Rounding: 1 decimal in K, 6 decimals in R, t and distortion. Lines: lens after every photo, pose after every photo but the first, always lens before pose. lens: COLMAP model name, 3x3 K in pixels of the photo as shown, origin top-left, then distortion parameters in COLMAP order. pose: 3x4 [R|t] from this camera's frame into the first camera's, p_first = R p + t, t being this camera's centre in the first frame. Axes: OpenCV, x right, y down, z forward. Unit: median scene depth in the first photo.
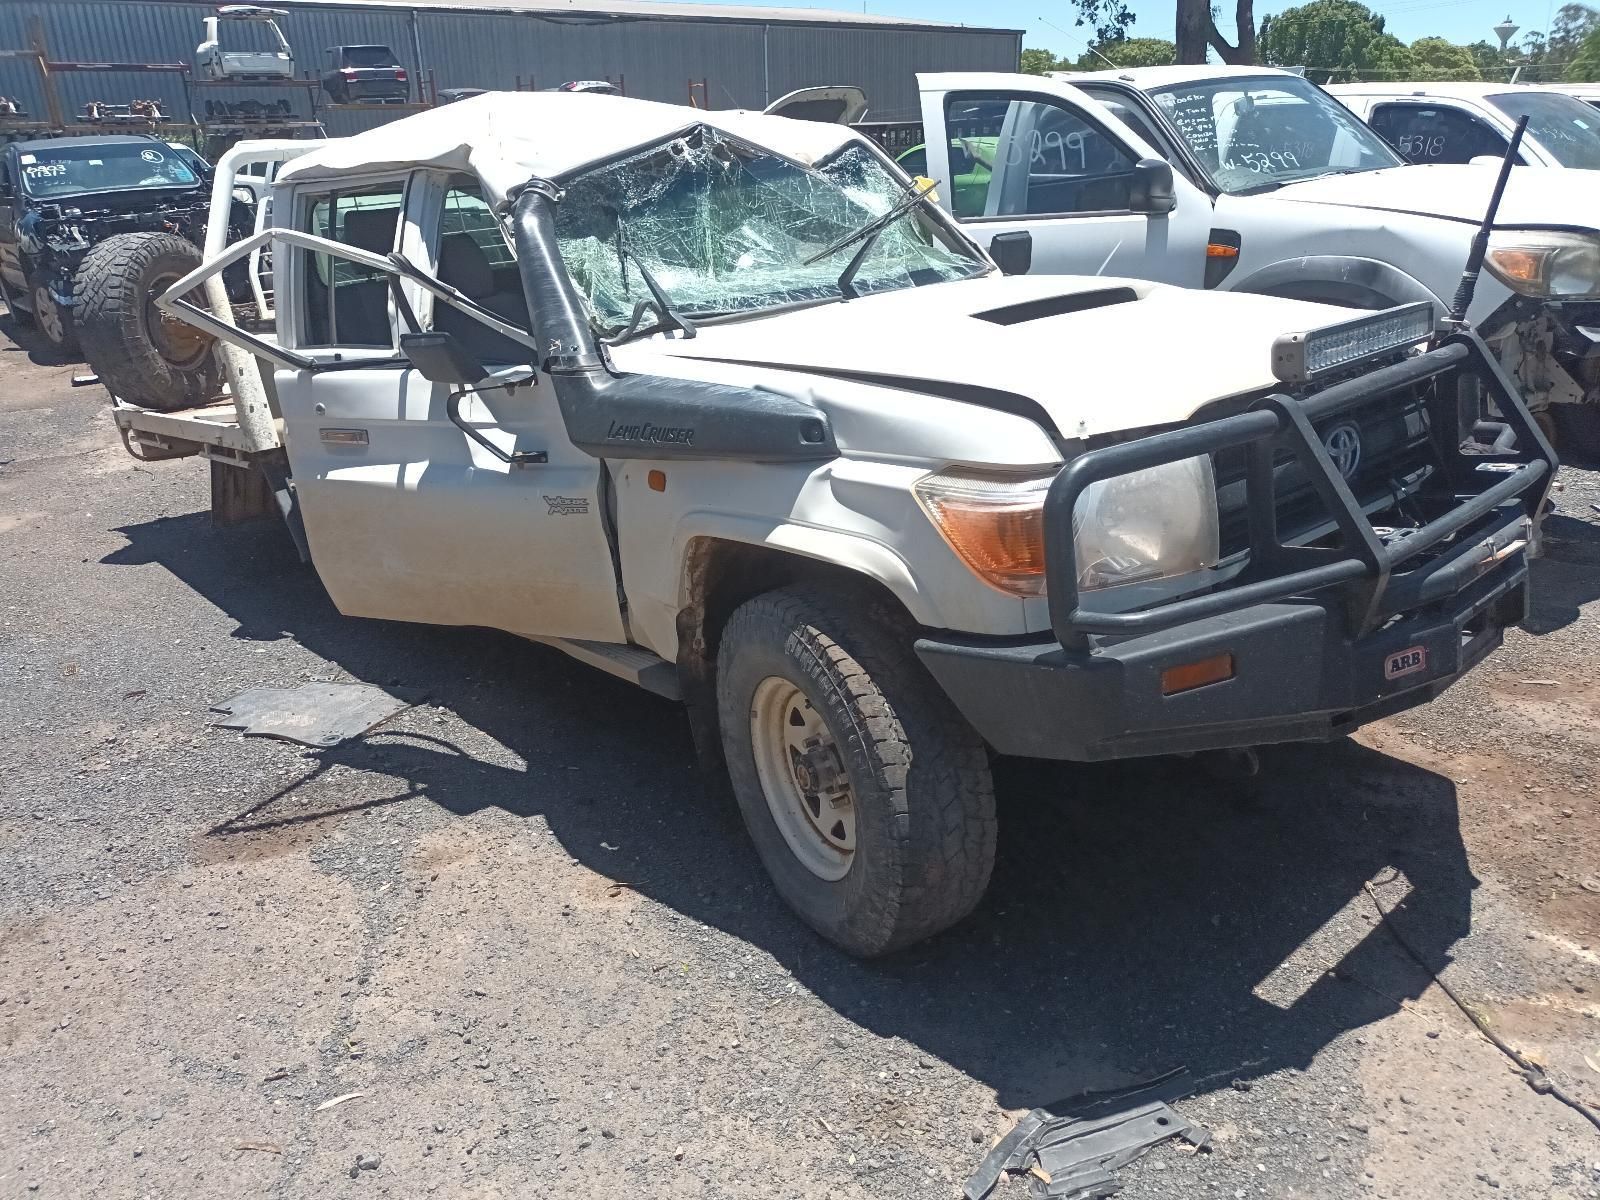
lens RADIAL K [[1213.3, 0, 810.6], [0, 1213.3, 584.3], [0, 0, 1]] dist [0.009334, -0.041536]
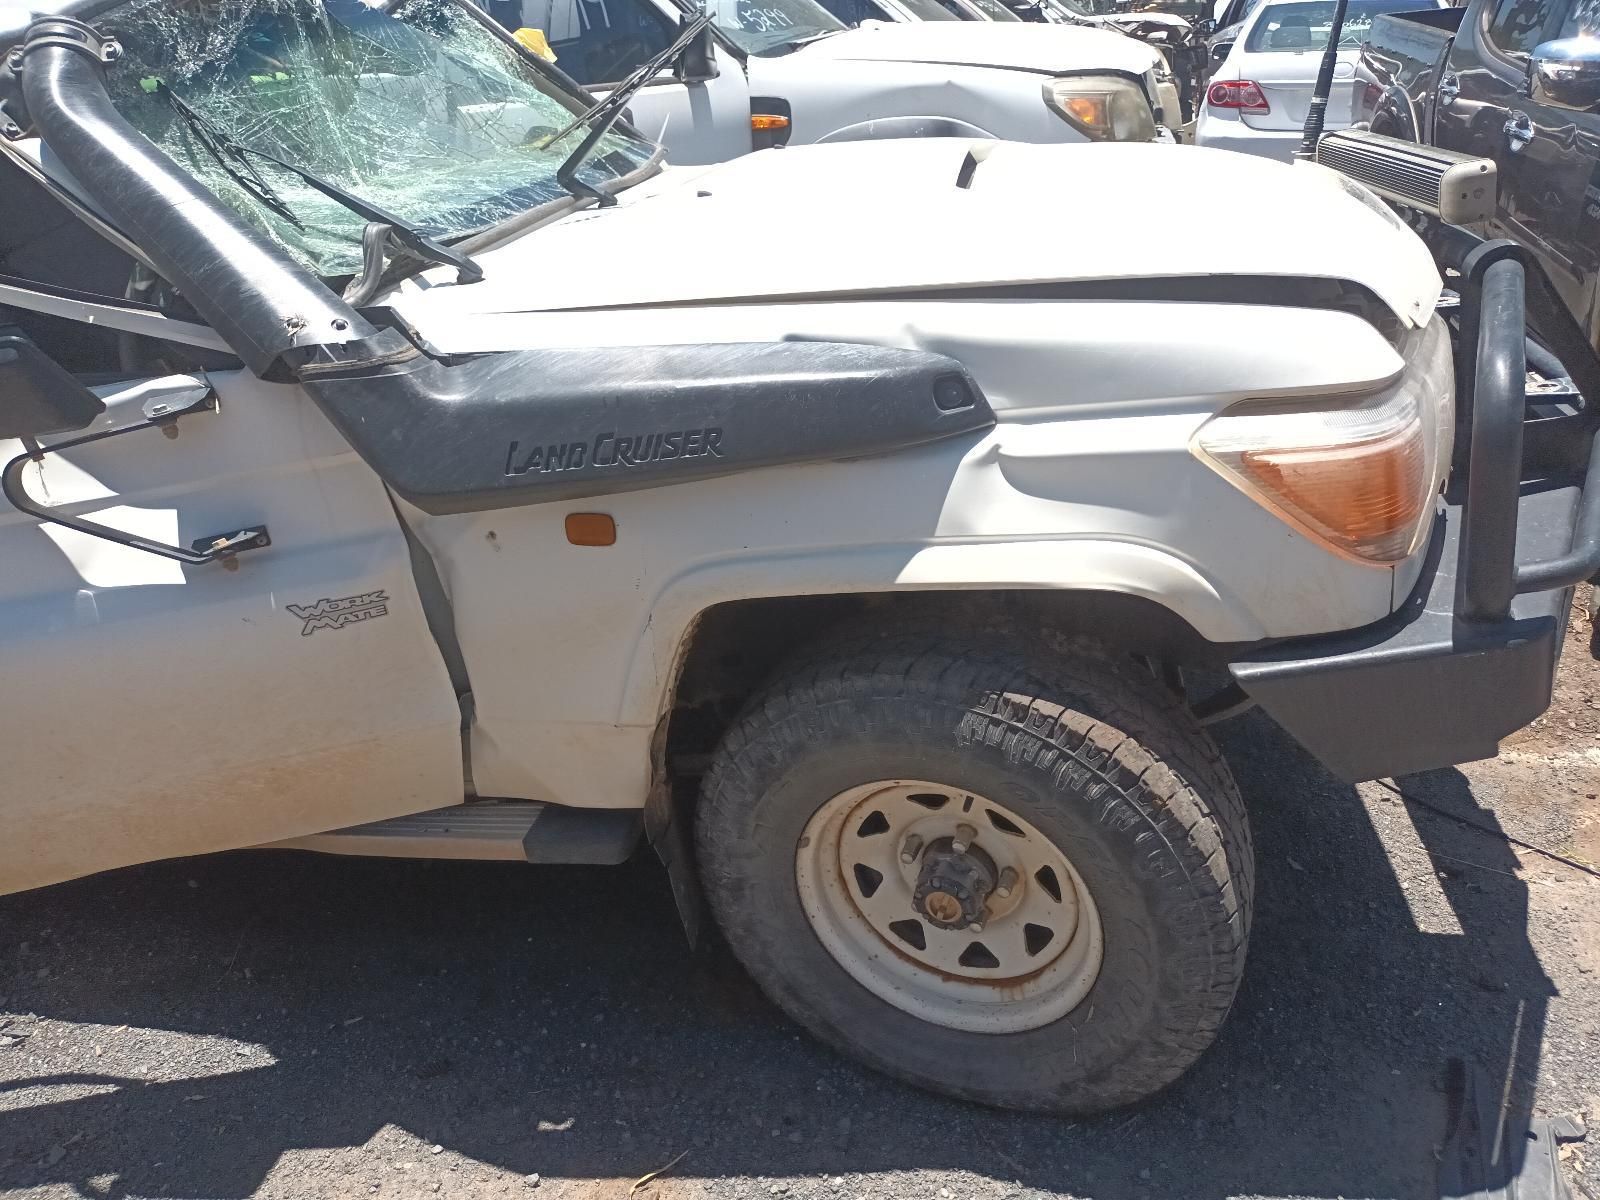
lens RADIAL K [[1213.3, 0, 810.6], [0, 1213.3, 584.3], [0, 0, 1]] dist [0.009334, -0.041536]
pose [[0.794766, -0.263916, 0.546530, -0.333925], [0.226230, 0.964430, 0.136732, -0.105314], [-0.563176, 0.014971, 0.826201, 0.424475]]
